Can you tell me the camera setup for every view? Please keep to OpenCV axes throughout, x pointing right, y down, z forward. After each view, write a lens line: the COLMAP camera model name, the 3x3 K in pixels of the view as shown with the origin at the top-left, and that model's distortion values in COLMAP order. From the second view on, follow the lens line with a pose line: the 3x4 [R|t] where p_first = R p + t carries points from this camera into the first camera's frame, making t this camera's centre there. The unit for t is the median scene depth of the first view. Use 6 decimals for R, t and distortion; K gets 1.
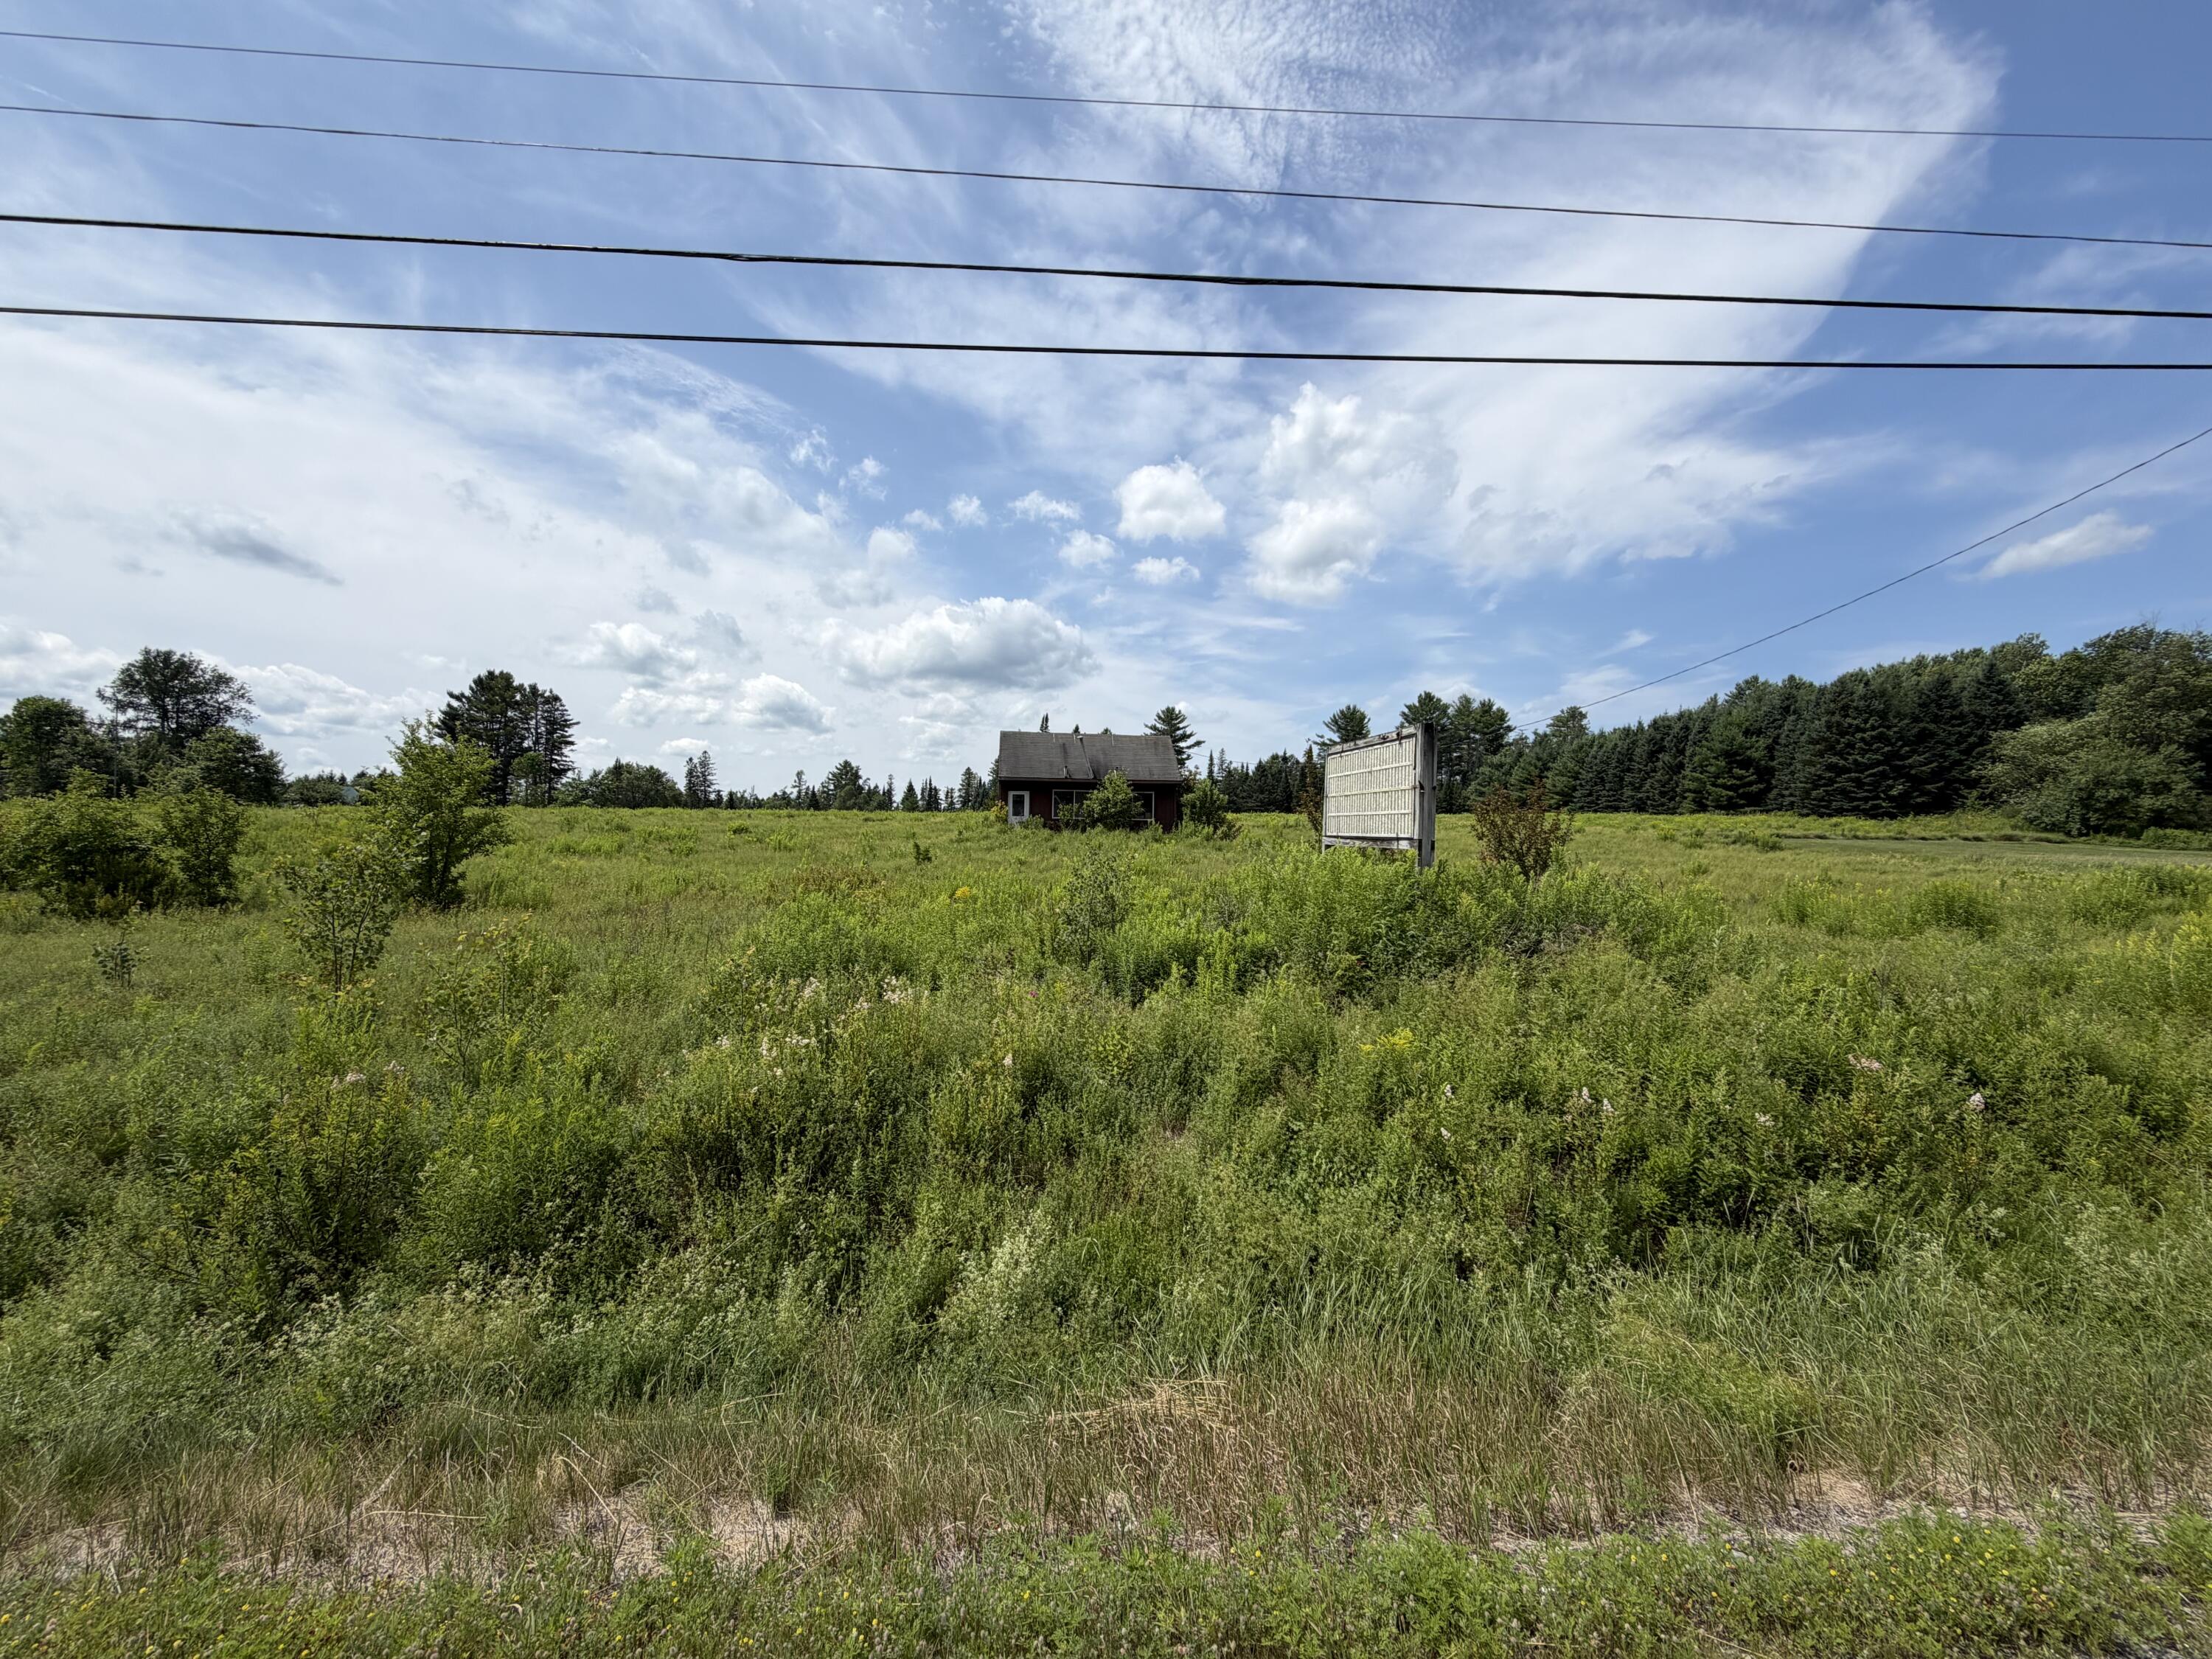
lens RADIAL K [[877.5, 0, 1103.6], [0, 877.5, 826.9], [0, 0, 1]] dist [-0.001092, 0.000057]
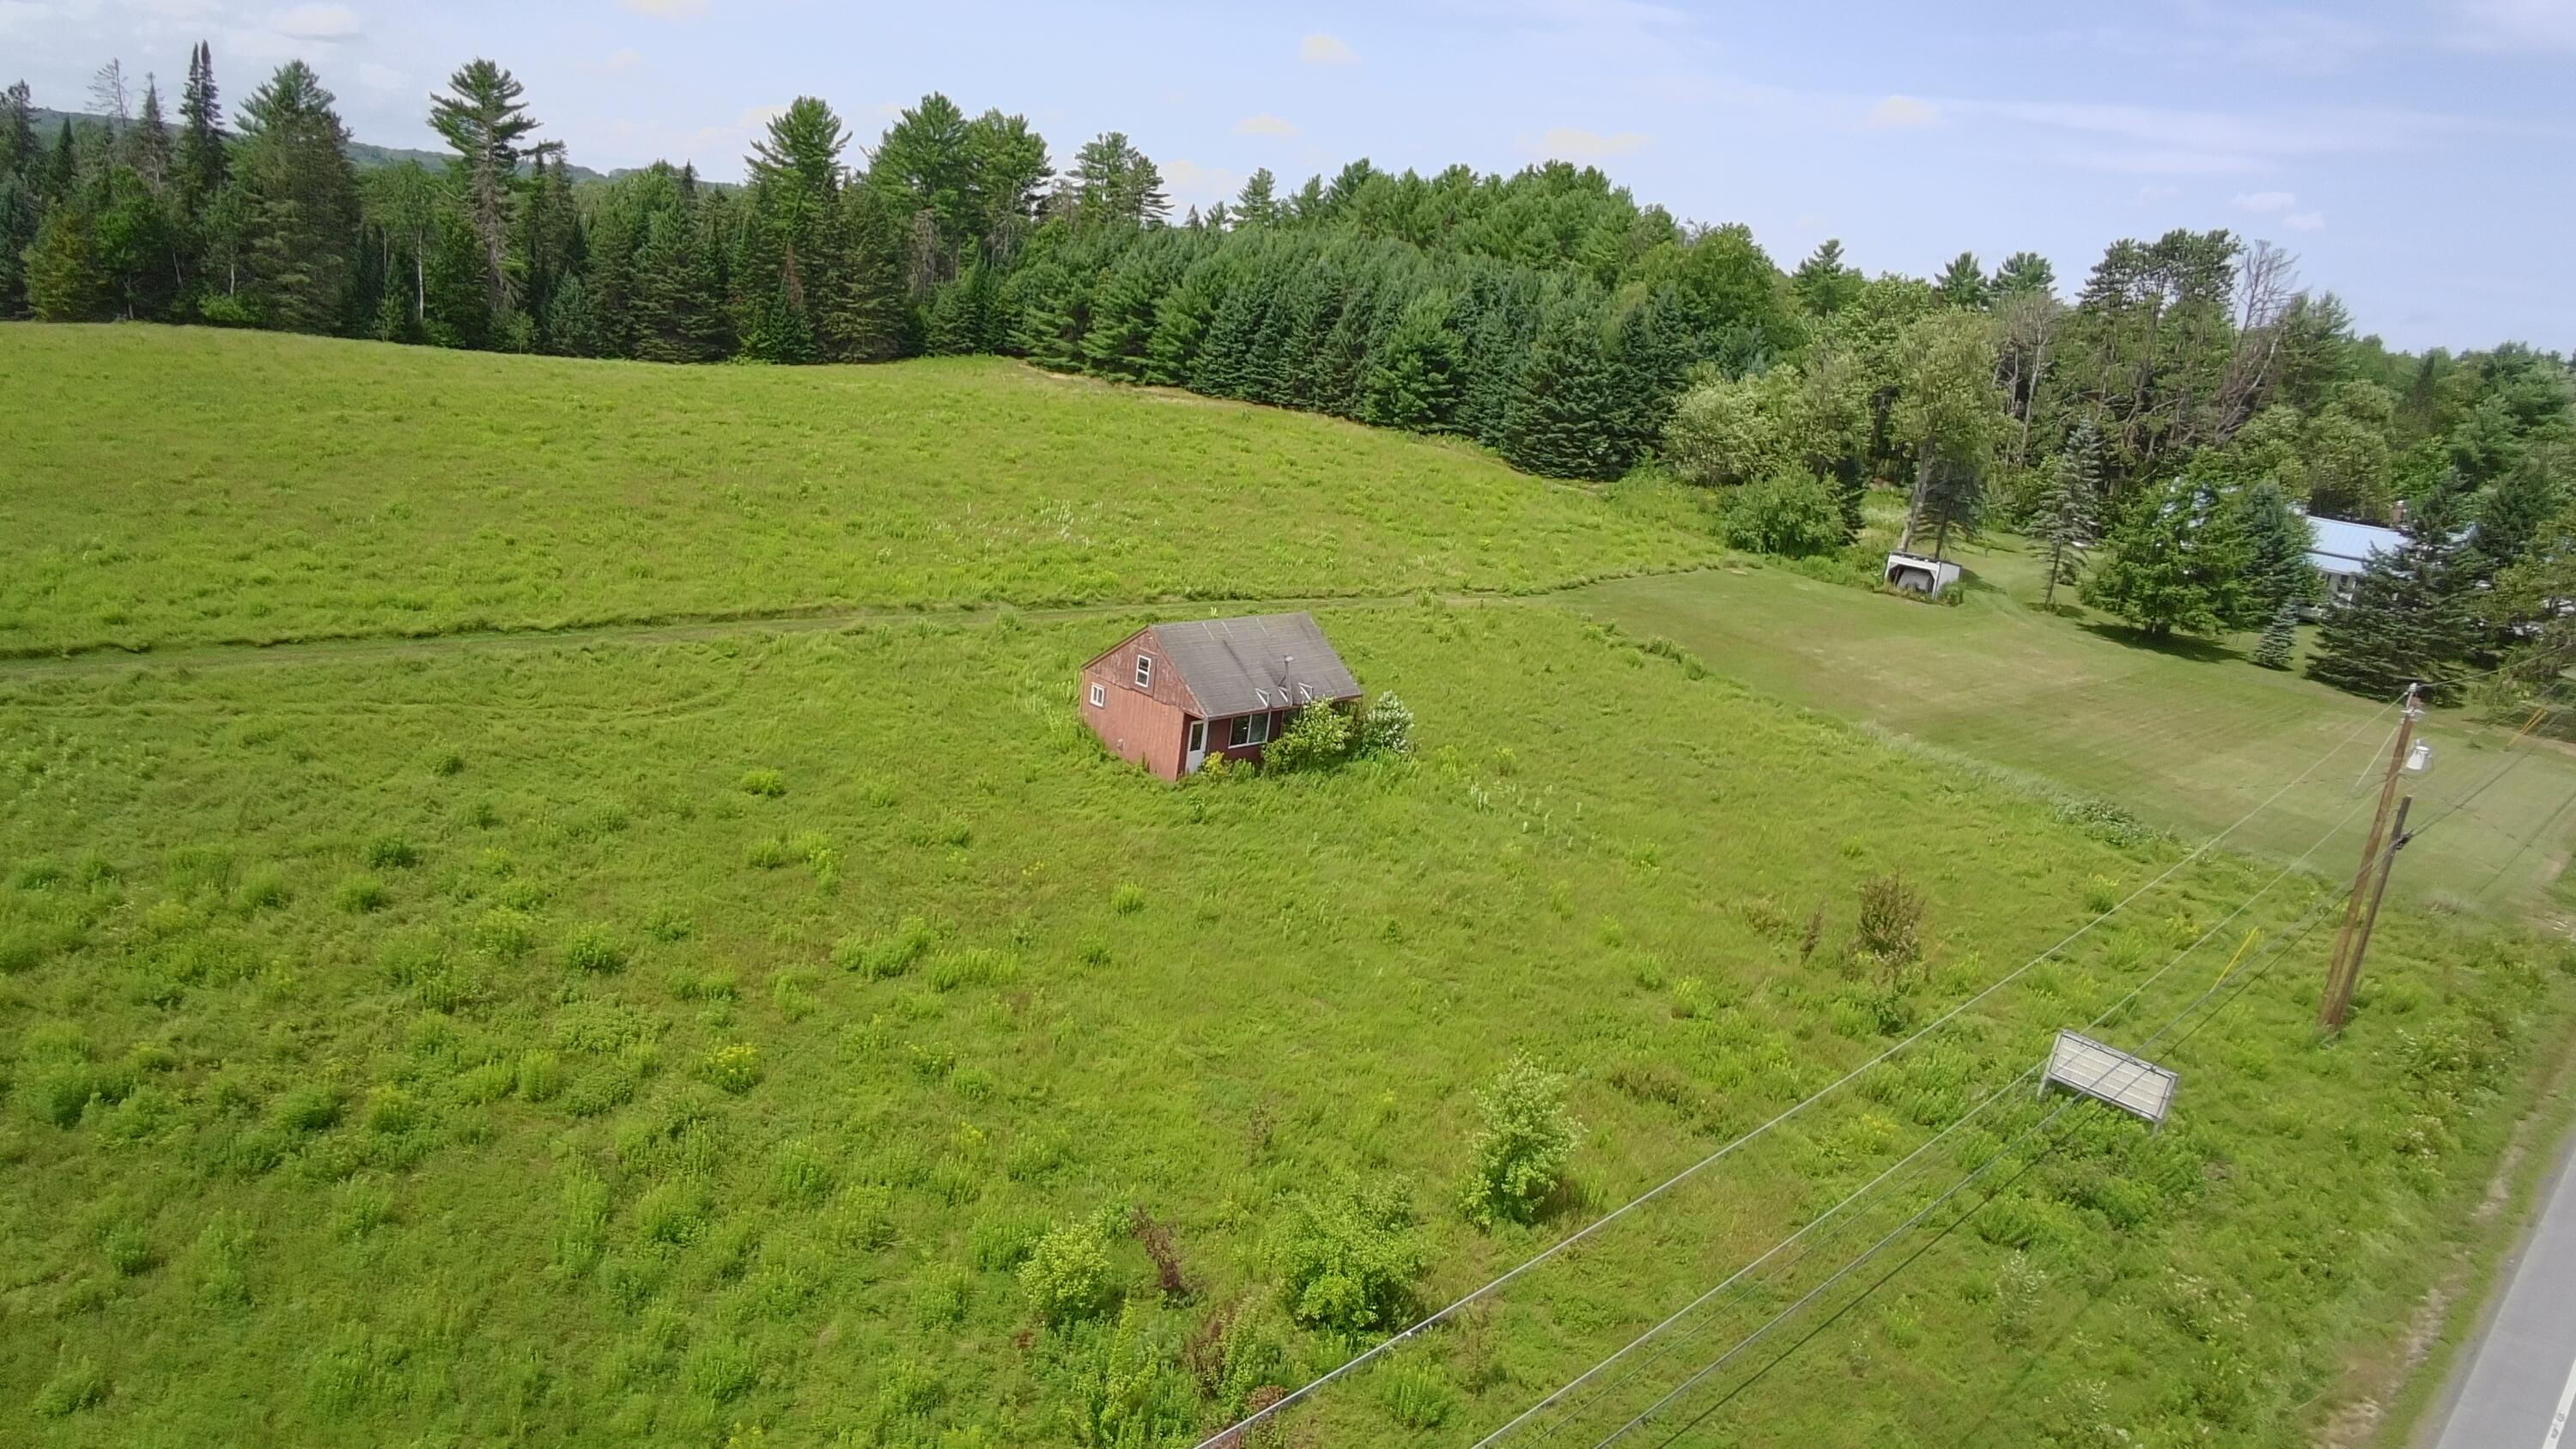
lens RADIAL K [[1581.2, 0, 1293.4], [0, 1581.2, 709.6], [0, 0, 1]] dist [-0.049466, 0.025207]
pose [[0.748377, -0.096454, 0.656223, -0.643461], [-0.123562, 0.951777, 0.280808, -0.304806], [-0.651663, -0.291234, 0.700370, -0.020888]]
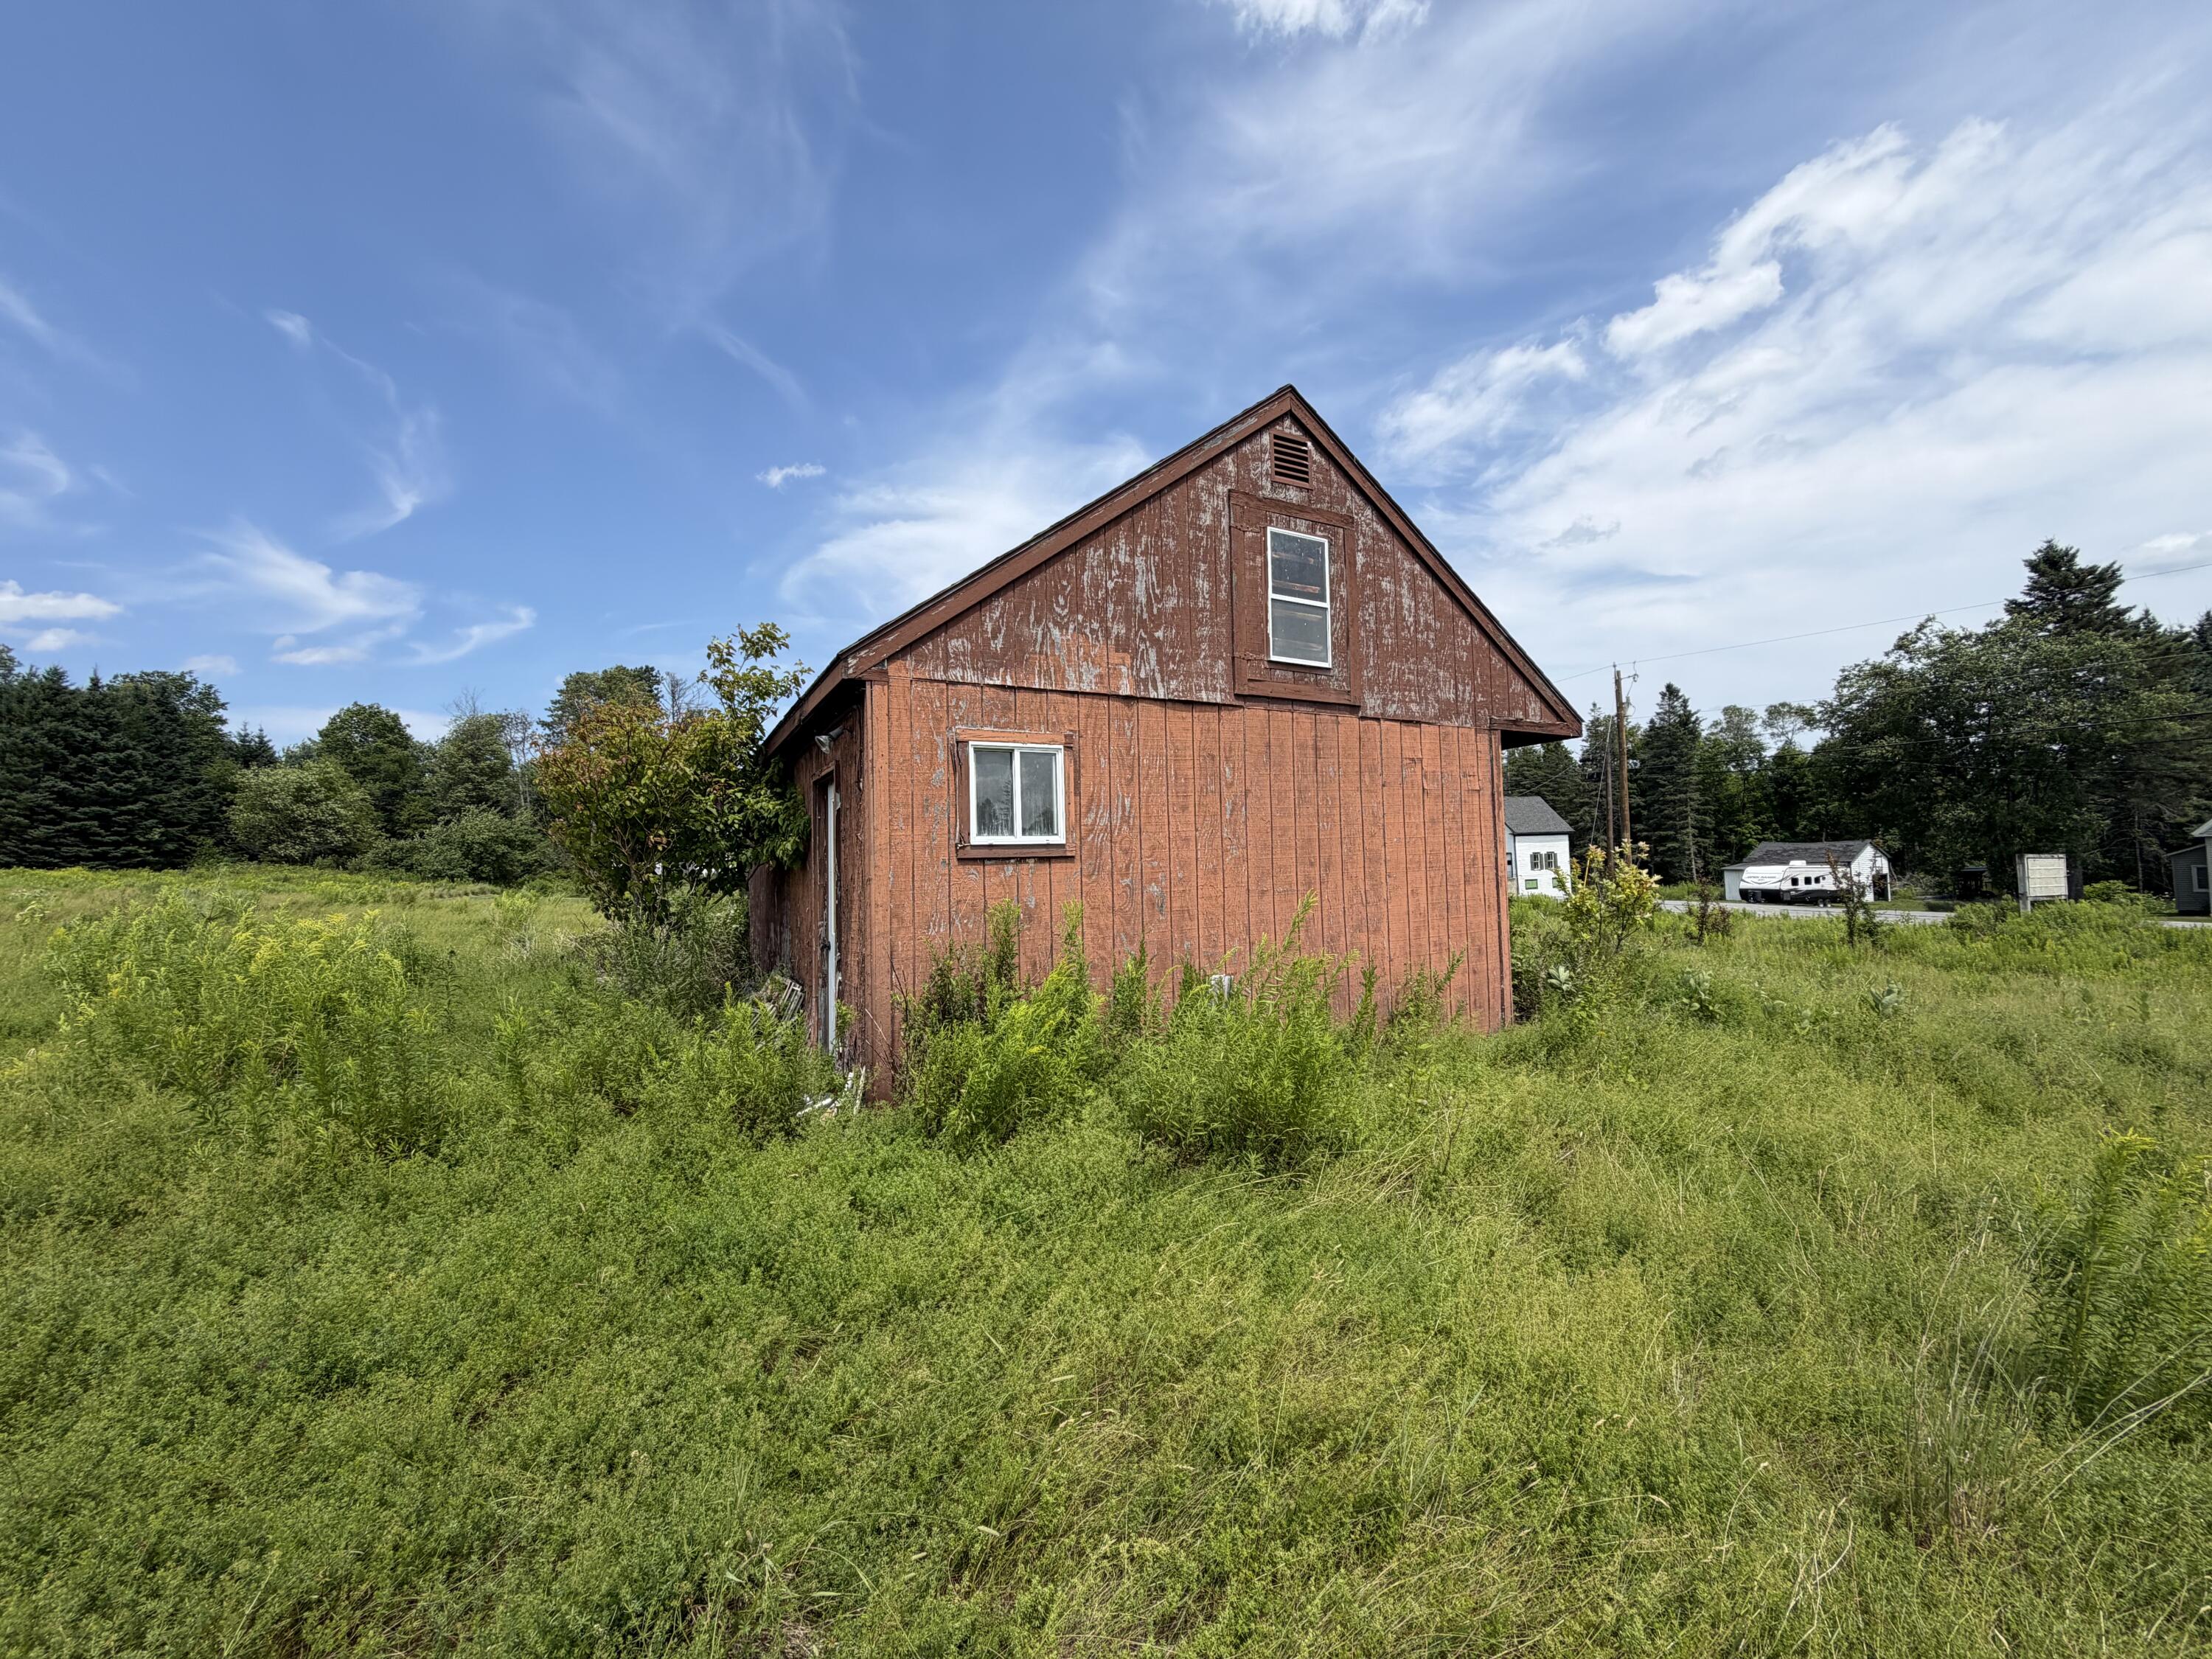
lens RADIAL K [[877.5, 0, 1100.3], [0, 877.5, 820.2], [0, 0, 1]] dist [-0.001092, 0.000057]
pose [[-0.374792, 0.048957, 0.925815, -0.187268], [0.004847, 0.998695, -0.050849, -0.014974], [-0.927096, -0.014570, -0.374540, 0.776104]]
